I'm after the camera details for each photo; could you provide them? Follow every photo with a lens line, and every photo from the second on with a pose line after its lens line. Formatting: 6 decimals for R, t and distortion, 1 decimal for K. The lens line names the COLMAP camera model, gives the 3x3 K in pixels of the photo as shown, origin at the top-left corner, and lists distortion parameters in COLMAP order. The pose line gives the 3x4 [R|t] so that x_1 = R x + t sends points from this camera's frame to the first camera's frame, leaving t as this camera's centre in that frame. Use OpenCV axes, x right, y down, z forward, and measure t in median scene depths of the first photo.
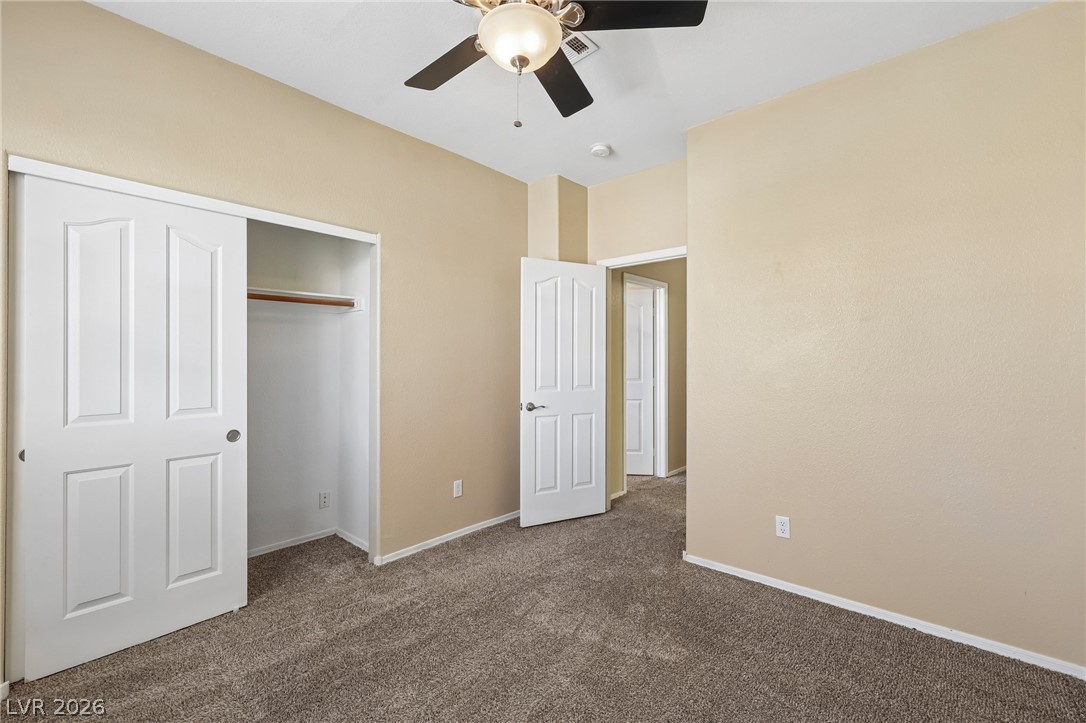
lens RADIAL K [[463.8, 0, 534.2], [0, 463.8, 356.7], [0, 0, 1]] dist [0.000173, 0.000528]
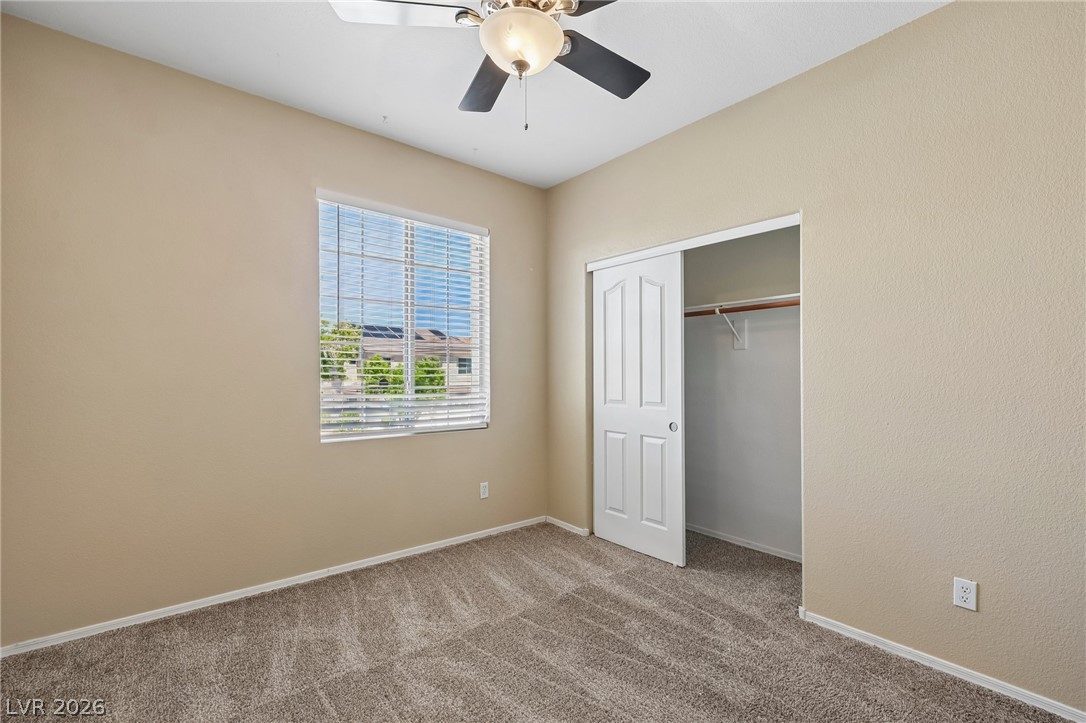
lens RADIAL K [[463.8, 0, 533.6], [0, 463.8, 370.8], [0, 0, 1]] dist [0.000173, 0.000528]
pose [[-0.135657, 0.002673, -0.990752, 0.671389], [0.007705, 0.999969, 0.001643, 0.011660], [0.990726, -0.007411, -0.135674, 0.807536]]
